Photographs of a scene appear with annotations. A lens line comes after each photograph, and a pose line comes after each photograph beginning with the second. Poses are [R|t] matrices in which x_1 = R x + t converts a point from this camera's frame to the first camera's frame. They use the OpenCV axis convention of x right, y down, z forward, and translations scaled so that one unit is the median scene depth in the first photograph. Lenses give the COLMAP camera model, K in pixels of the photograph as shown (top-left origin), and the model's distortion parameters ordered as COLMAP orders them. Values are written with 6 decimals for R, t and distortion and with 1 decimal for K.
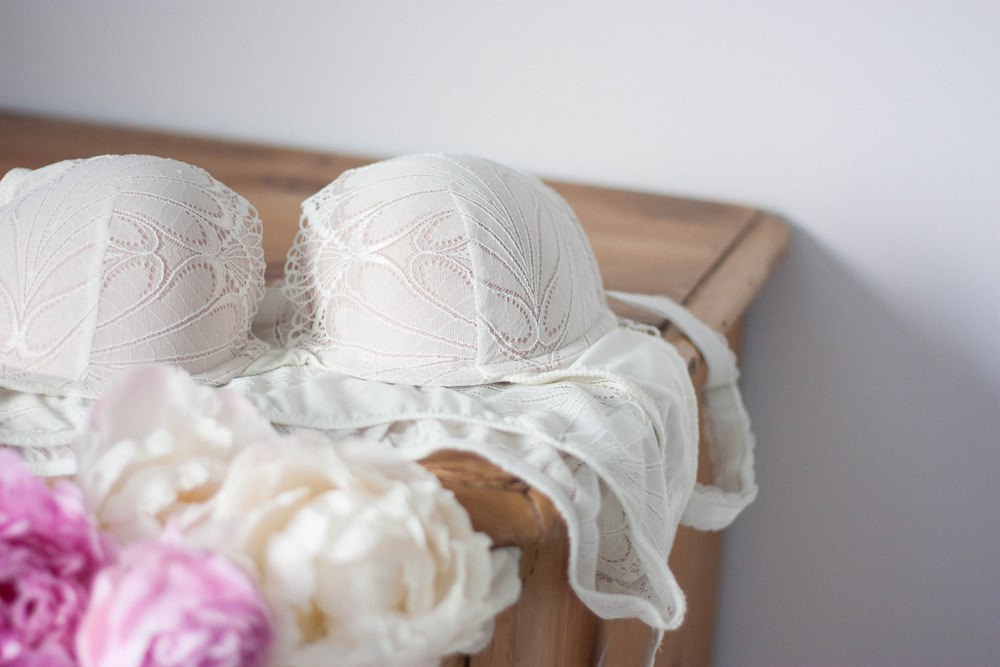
lens RADIAL K [[2486.9, 0, 500.0], [0, 2486.9, 333.5], [0, 0, 1]] dist [-0.176832, 0.400204]
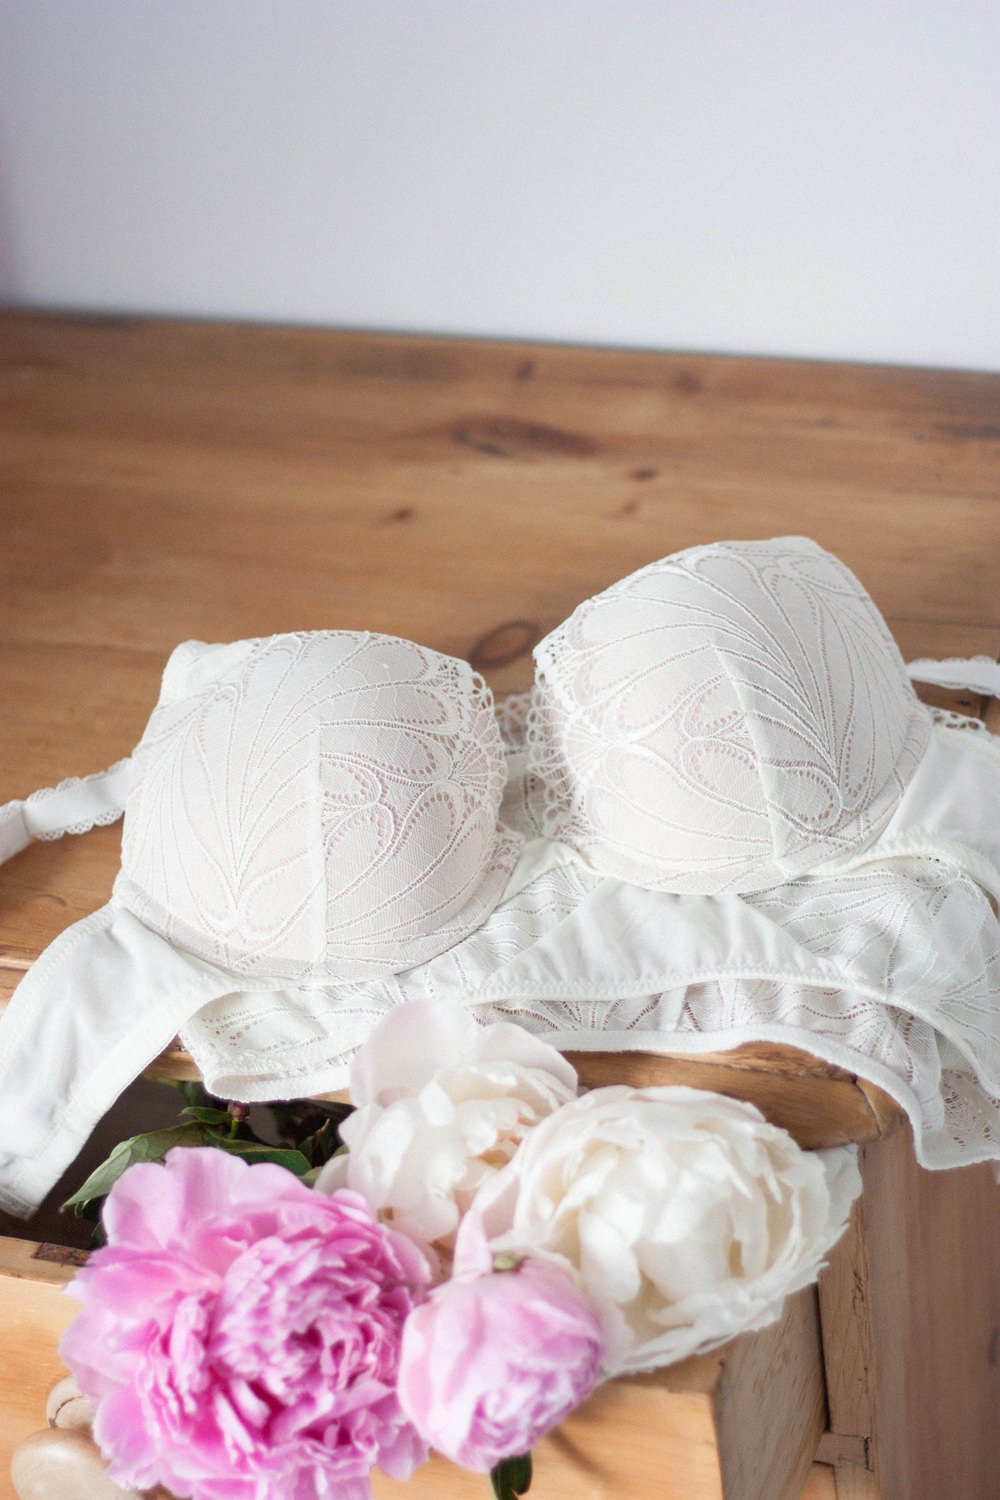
lens RADIAL K [[3730.4, 0, 500.0], [0, 3730.4, 750.0], [0, 0, 1]] dist [-0.176832, 0.400204]
pose [[0.987465, -0.125398, -0.095856, 0.024600], [0.150400, 0.931781, 0.330400, -0.453779], [0.047886, -0.340676, 0.938961, -0.179810]]
